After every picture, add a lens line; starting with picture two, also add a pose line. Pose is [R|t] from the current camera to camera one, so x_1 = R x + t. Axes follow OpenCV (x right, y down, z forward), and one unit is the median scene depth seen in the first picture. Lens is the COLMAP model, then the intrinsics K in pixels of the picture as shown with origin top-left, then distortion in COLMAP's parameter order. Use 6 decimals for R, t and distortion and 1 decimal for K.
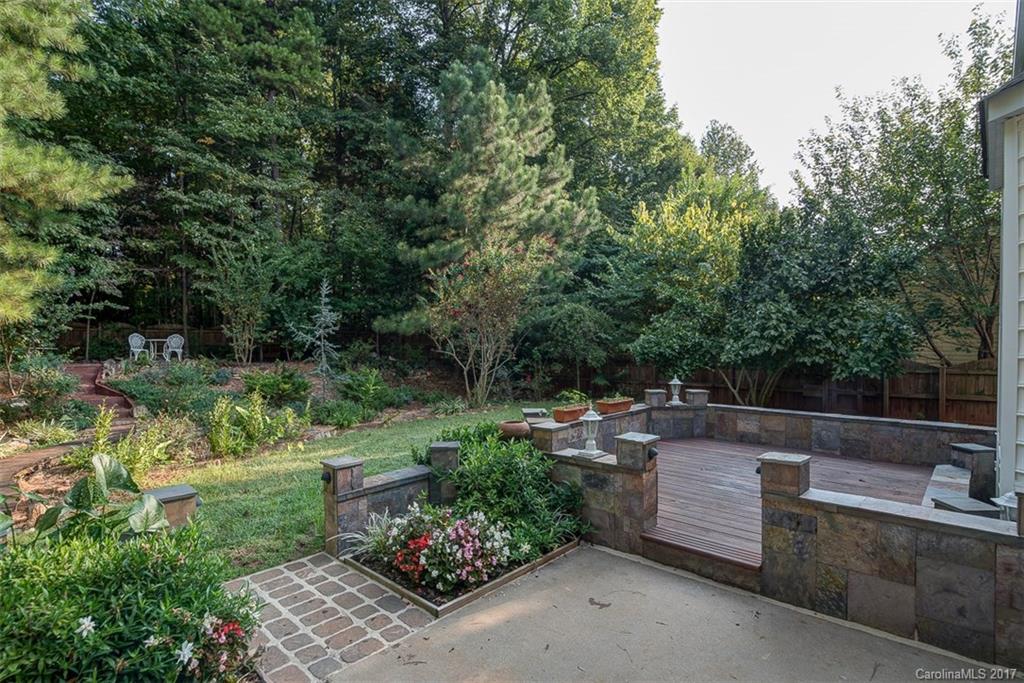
lens RADIAL K [[514.9, 0, 507.9], [0, 514.9, 344.1], [0, 0, 1]] dist [-0.015413, 0.000130]
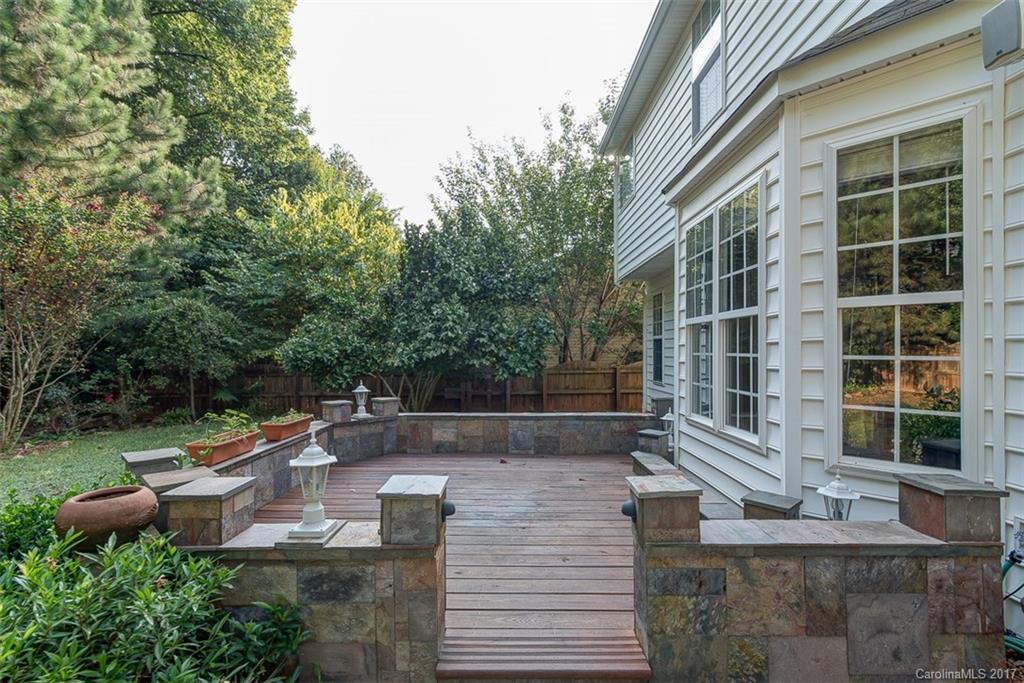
lens RADIAL K [[475.2, 0, 518.4], [0, 475.2, 349.3], [0, 0, 1]] dist [0.003202, 0.001587]
pose [[0.723808, 0.007760, 0.689957, -0.005777], [0.003902, 0.999875, -0.015340, 0.011670], [-0.689990, 0.013795, 0.723687, 0.146852]]
